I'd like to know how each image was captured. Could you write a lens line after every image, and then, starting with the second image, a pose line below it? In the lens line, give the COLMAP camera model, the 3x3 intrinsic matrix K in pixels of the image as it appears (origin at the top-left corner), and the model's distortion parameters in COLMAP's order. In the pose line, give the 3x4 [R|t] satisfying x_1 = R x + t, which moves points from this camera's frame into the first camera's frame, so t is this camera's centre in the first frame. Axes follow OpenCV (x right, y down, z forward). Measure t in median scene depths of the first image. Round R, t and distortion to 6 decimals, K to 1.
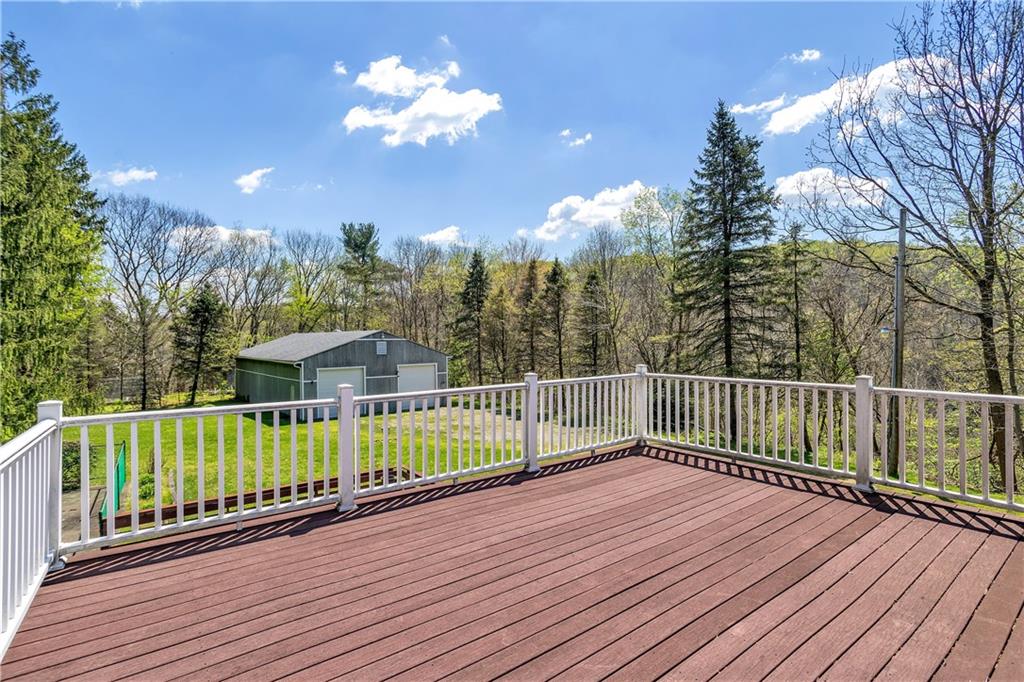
lens RADIAL K [[498.4, 0, 509.7], [0, 498.4, 339.0], [0, 0, 1]] dist [-0.003151, 0.002976]
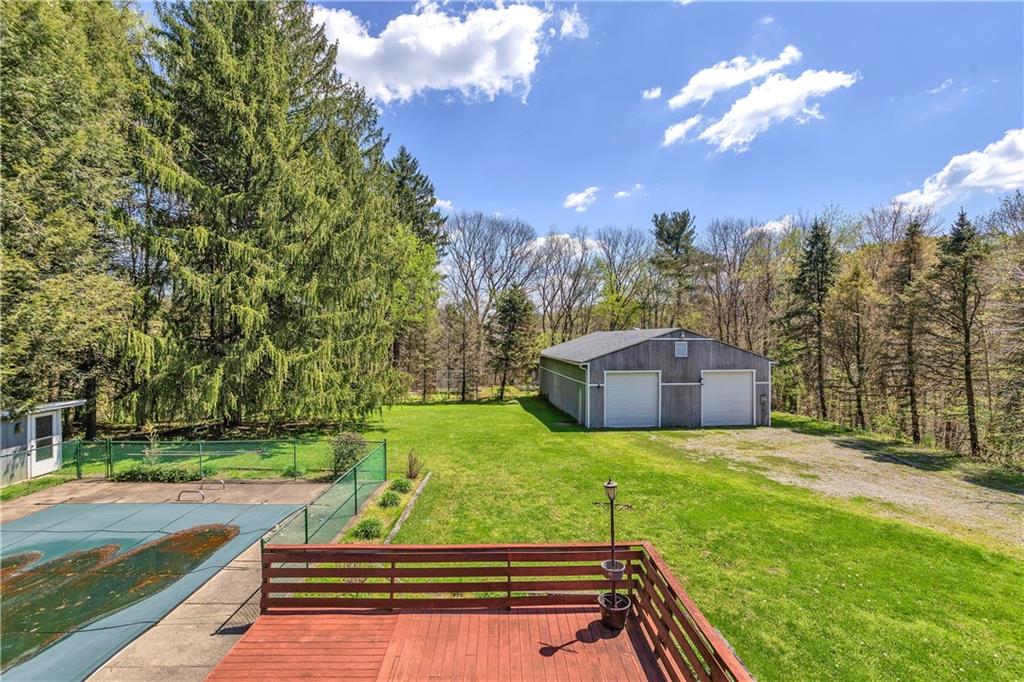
lens RADIAL K [[498.4, 0, 511.7], [0, 498.4, 339.5], [0, 0, 1]] dist [-0.003151, 0.002976]
pose [[0.809621, 0.009496, -0.586876, 0.003046], [-0.006338, 0.999952, 0.007436, -0.002448], [0.586918, -0.002301, 0.809643, 0.124984]]
